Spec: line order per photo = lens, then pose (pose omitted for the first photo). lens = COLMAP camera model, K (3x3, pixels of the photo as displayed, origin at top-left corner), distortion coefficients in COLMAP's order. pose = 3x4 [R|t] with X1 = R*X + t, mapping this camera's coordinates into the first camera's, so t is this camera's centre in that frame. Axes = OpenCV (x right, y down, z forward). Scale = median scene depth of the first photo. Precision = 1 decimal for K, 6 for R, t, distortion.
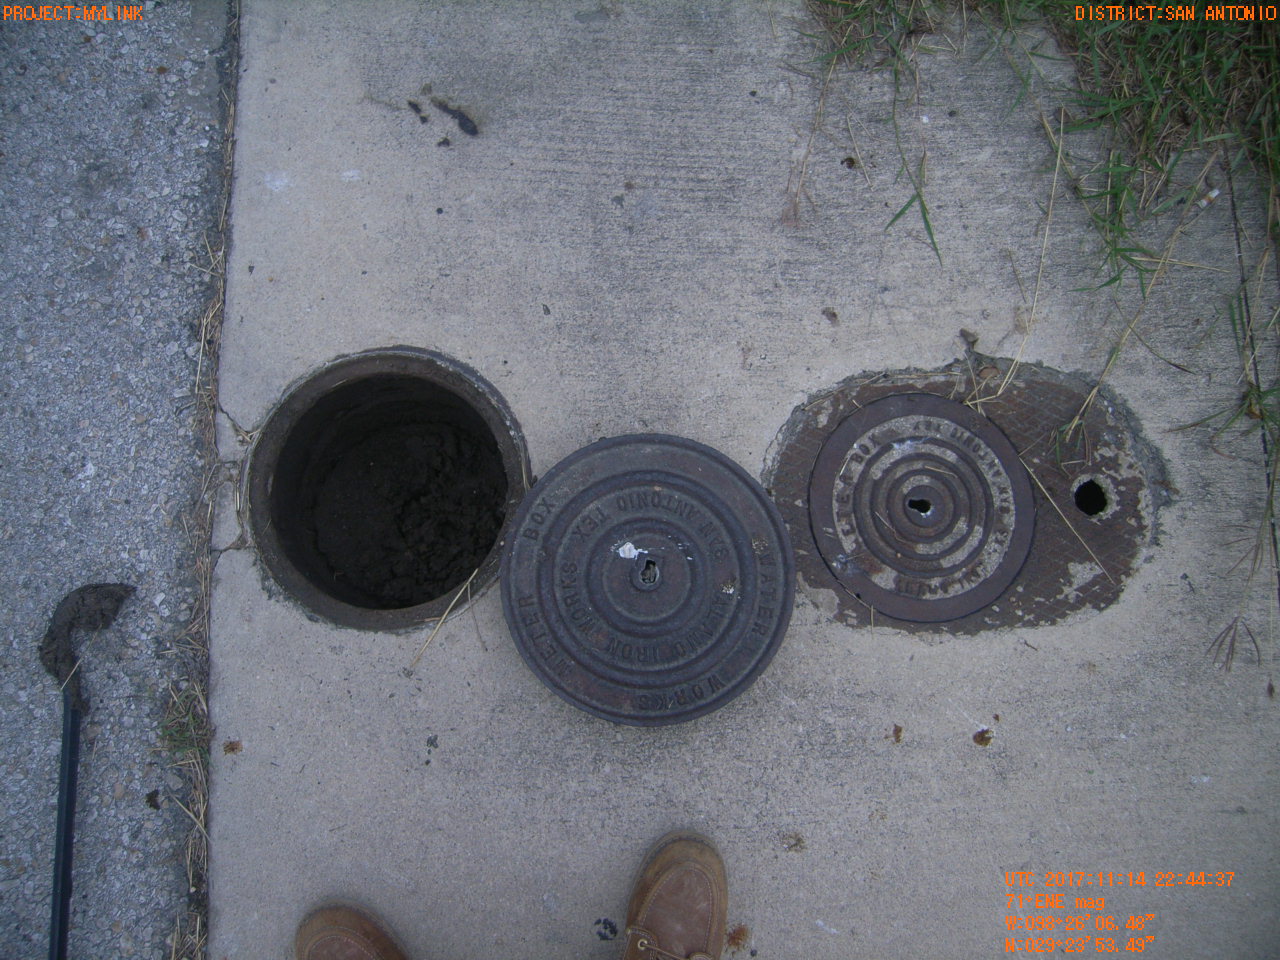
lens RADIAL K [[1024.5, 0, 621.1], [0, 1024.5, 480.3], [0, 0, 1]] dist [-0.115980, 0.063029]
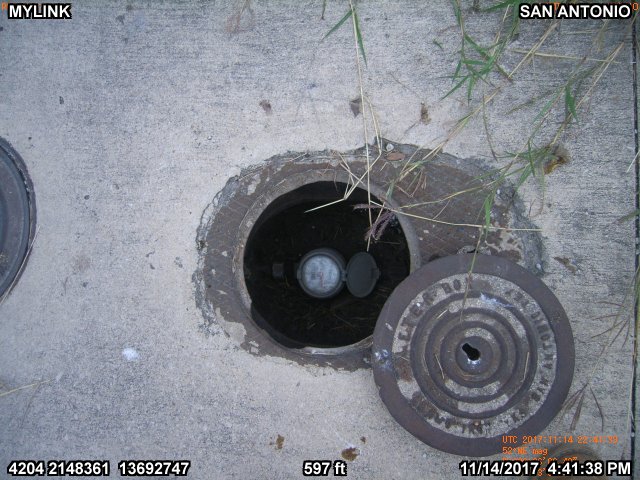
lens RADIAL K [[512.3, 0, 310.6], [0, 512.3, 240.1], [0, 0, 1]] dist [-0.115980, 0.063029]
pose [[0.986694, 0.063476, -0.149686, 0.367066], [-0.052250, 0.995601, 0.077777, -0.048948], [0.153965, -0.068921, 0.985670, 0.378372]]
